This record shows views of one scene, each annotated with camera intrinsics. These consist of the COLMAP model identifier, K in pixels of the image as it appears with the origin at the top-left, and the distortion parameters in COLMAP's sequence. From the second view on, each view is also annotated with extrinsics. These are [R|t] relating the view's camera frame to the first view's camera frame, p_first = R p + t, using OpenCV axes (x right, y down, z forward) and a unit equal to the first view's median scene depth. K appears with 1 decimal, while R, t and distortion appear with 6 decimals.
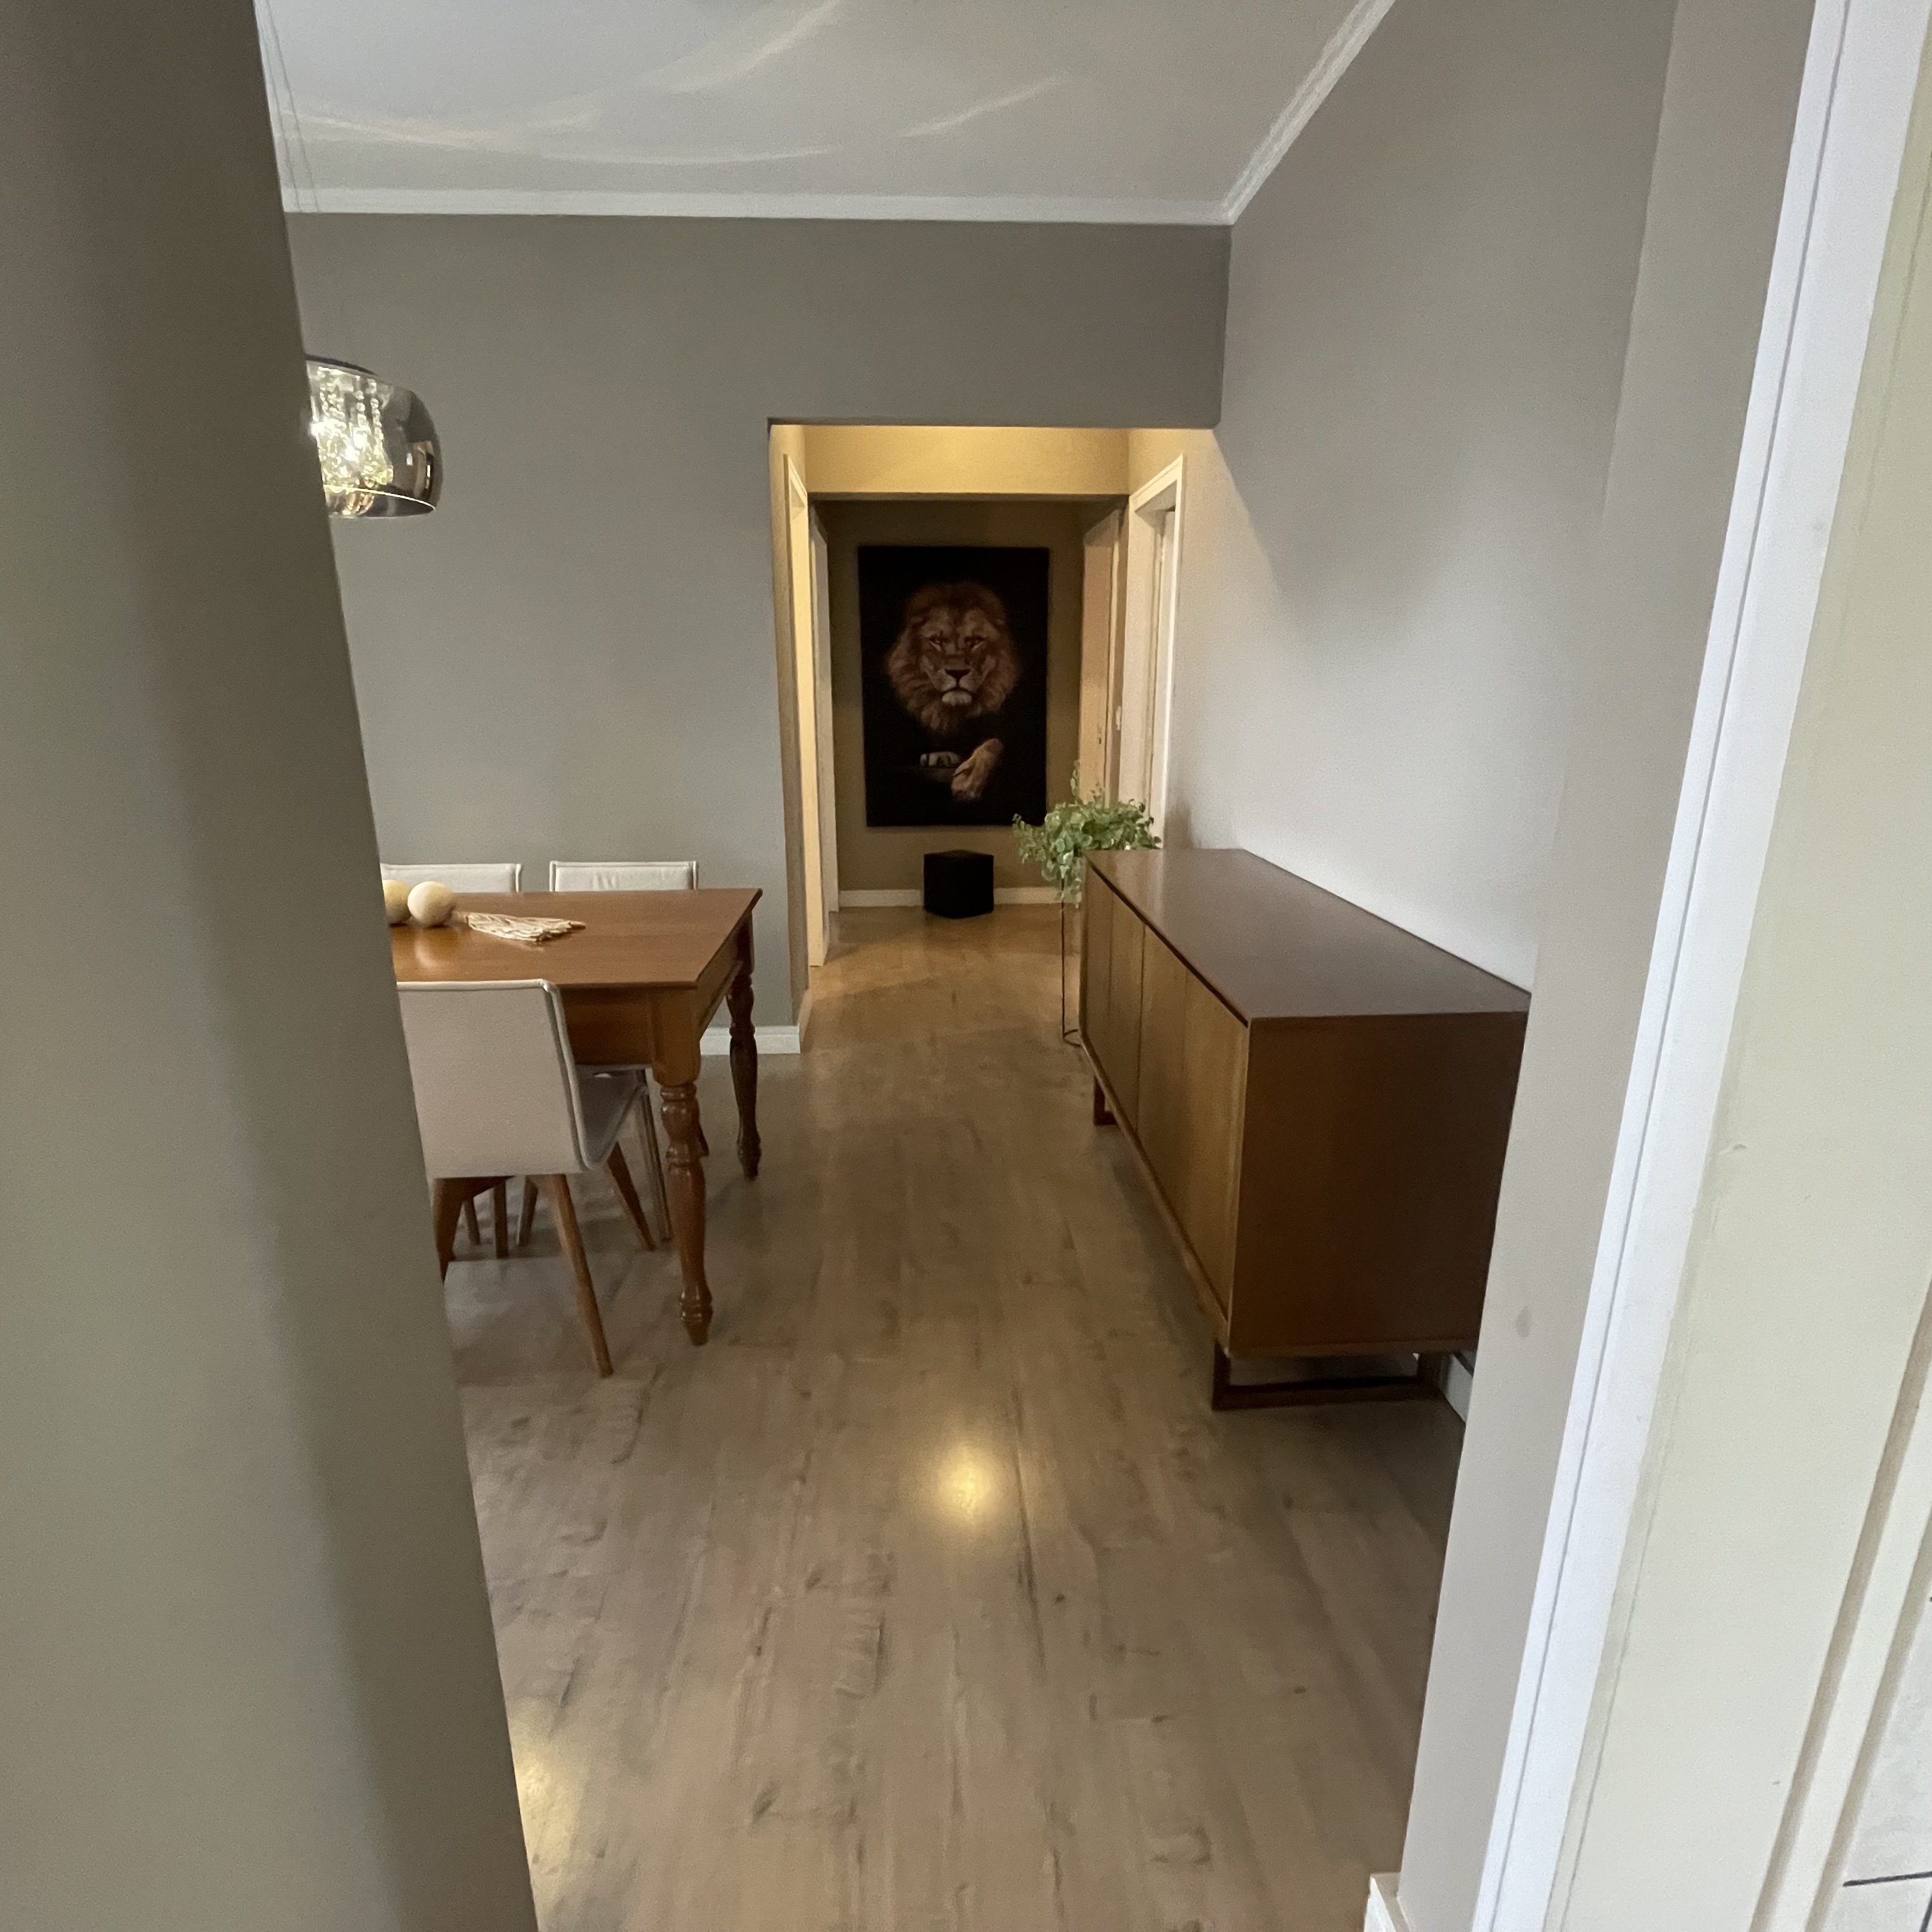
lens RADIAL K [[1038.1, 0, 964.1], [0, 1038.1, 968.6], [0, 0, 1]] dist [-0.000002, -0.000685]
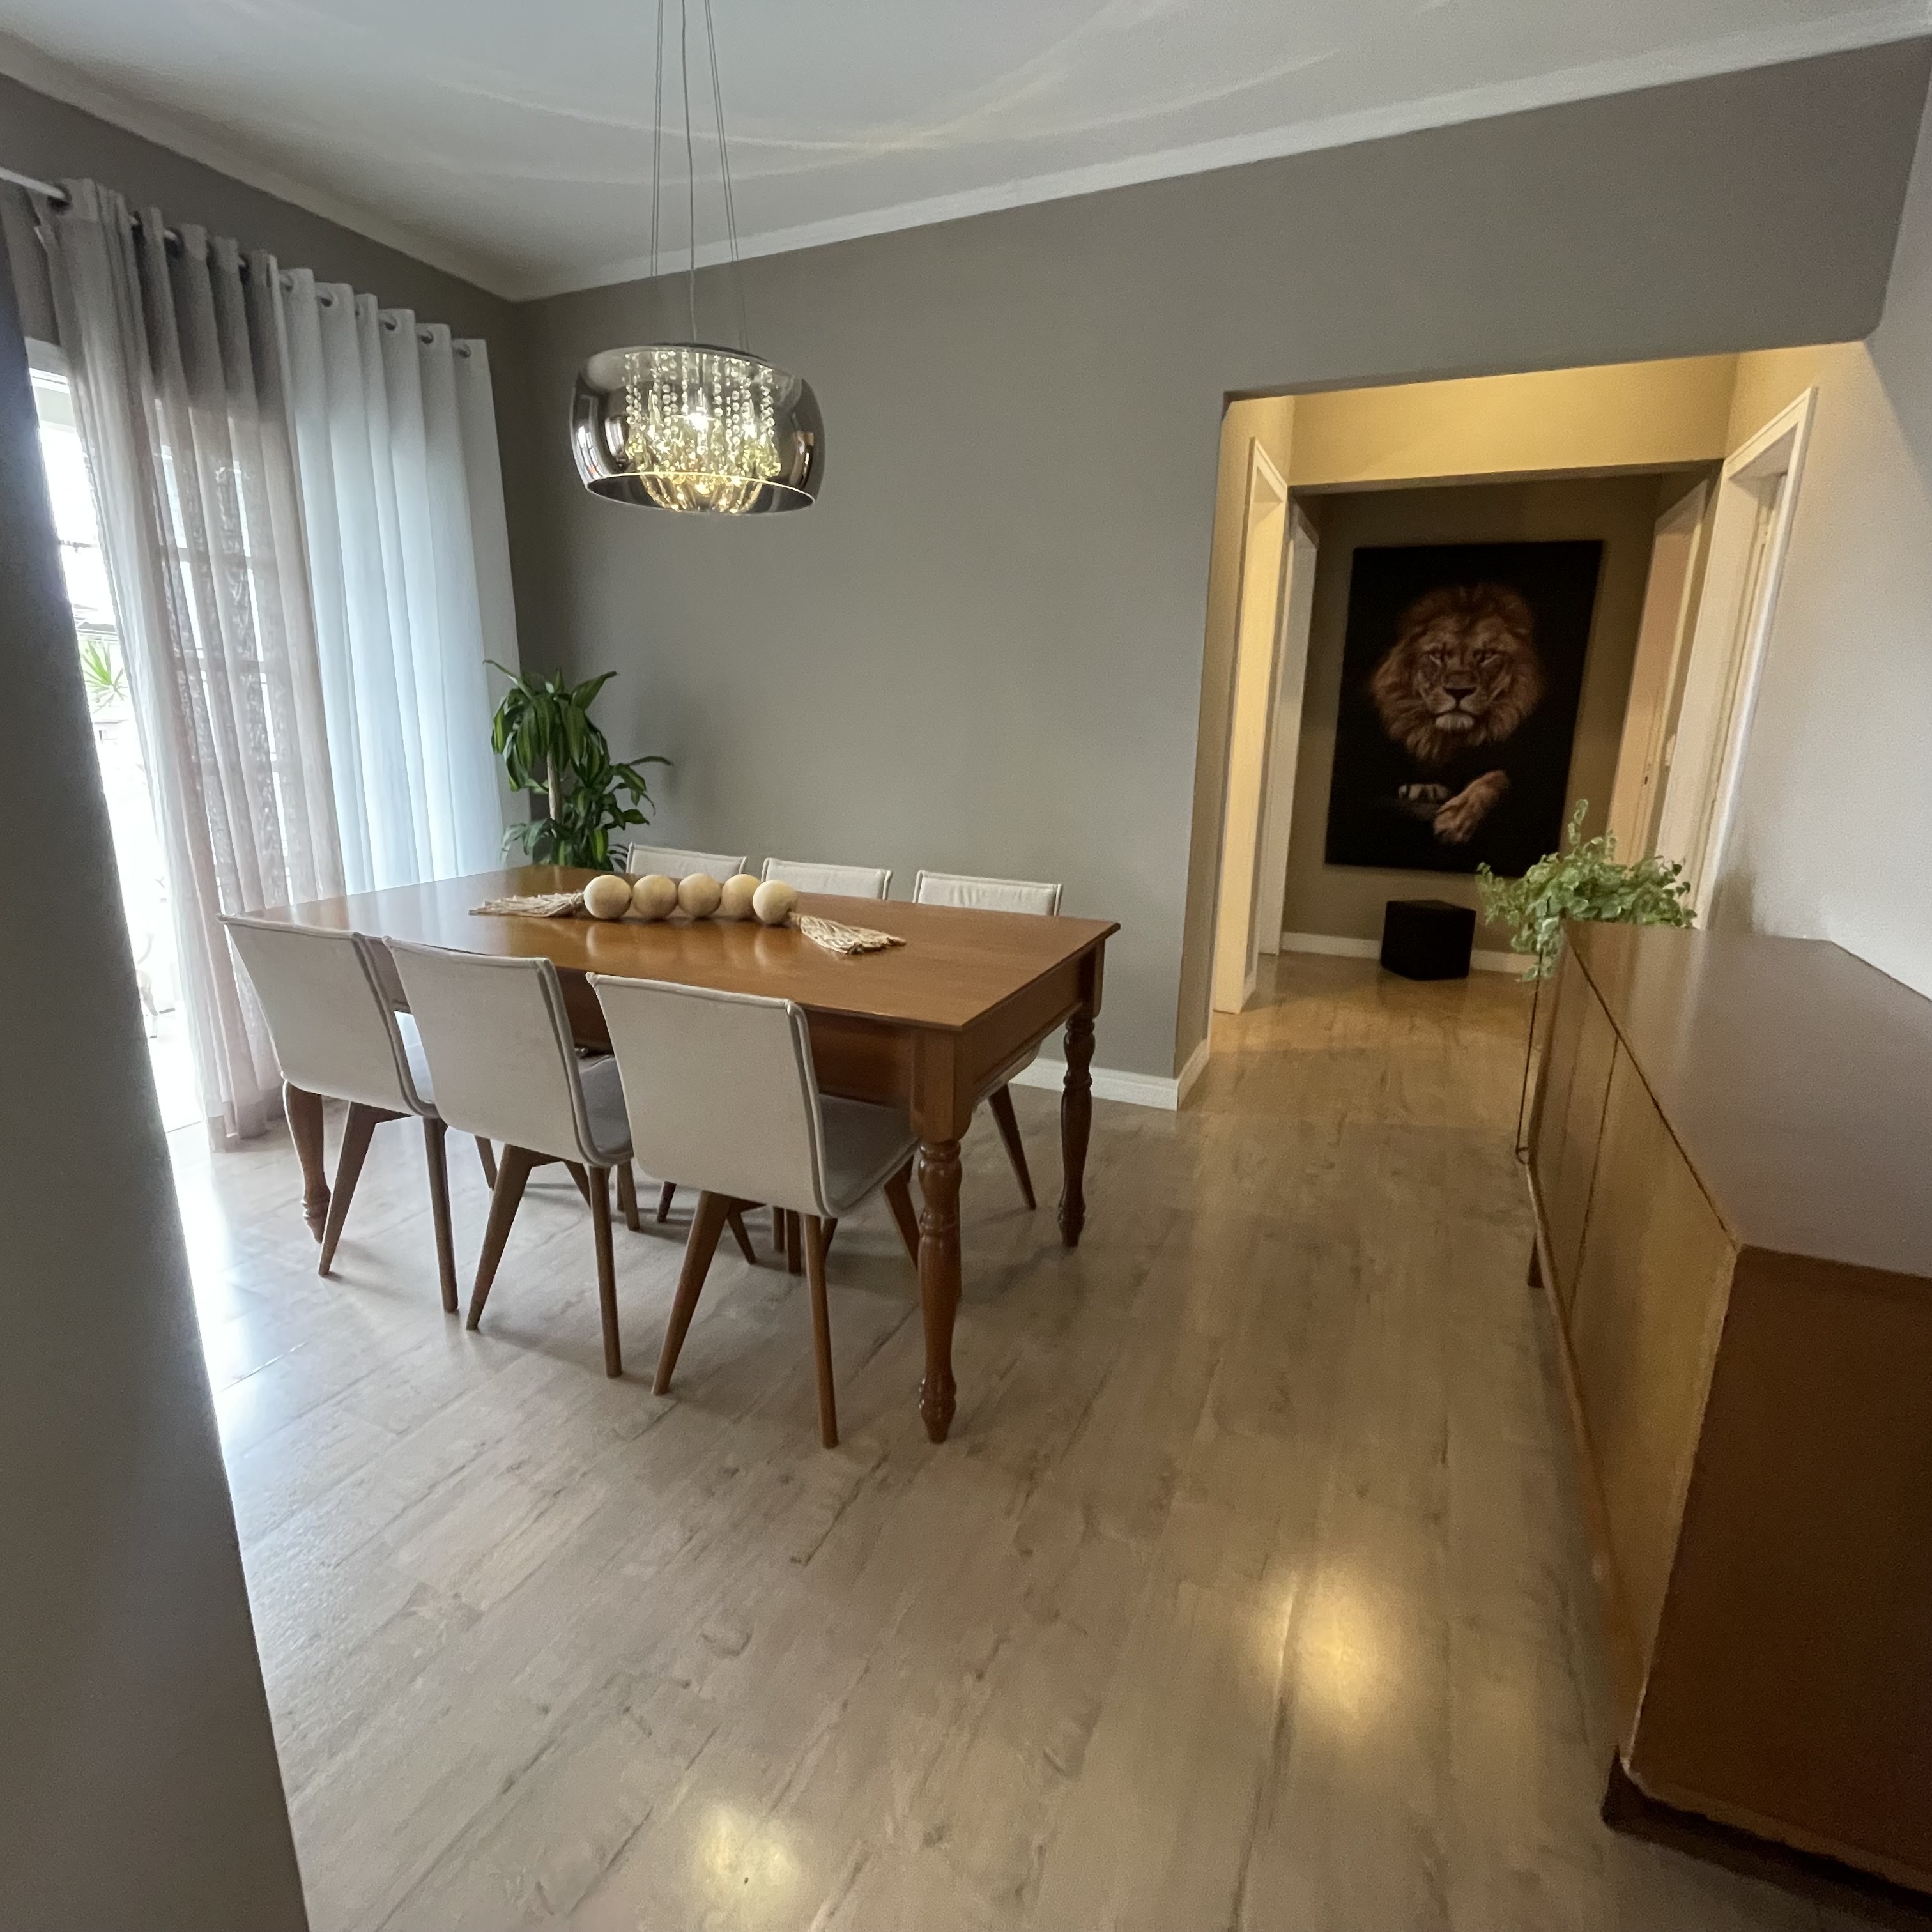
lens RADIAL K [[1038.1, 0, 969.2], [0, 1038.1, 959.0], [0, 0, 1]] dist [-0.000002, -0.000685]
pose [[0.889765, 0.124451, -0.439124, 0.057662], [-0.138851, 0.990313, -0.000682, -0.021862], [0.434785, 0.061580, 0.898426, 0.127903]]
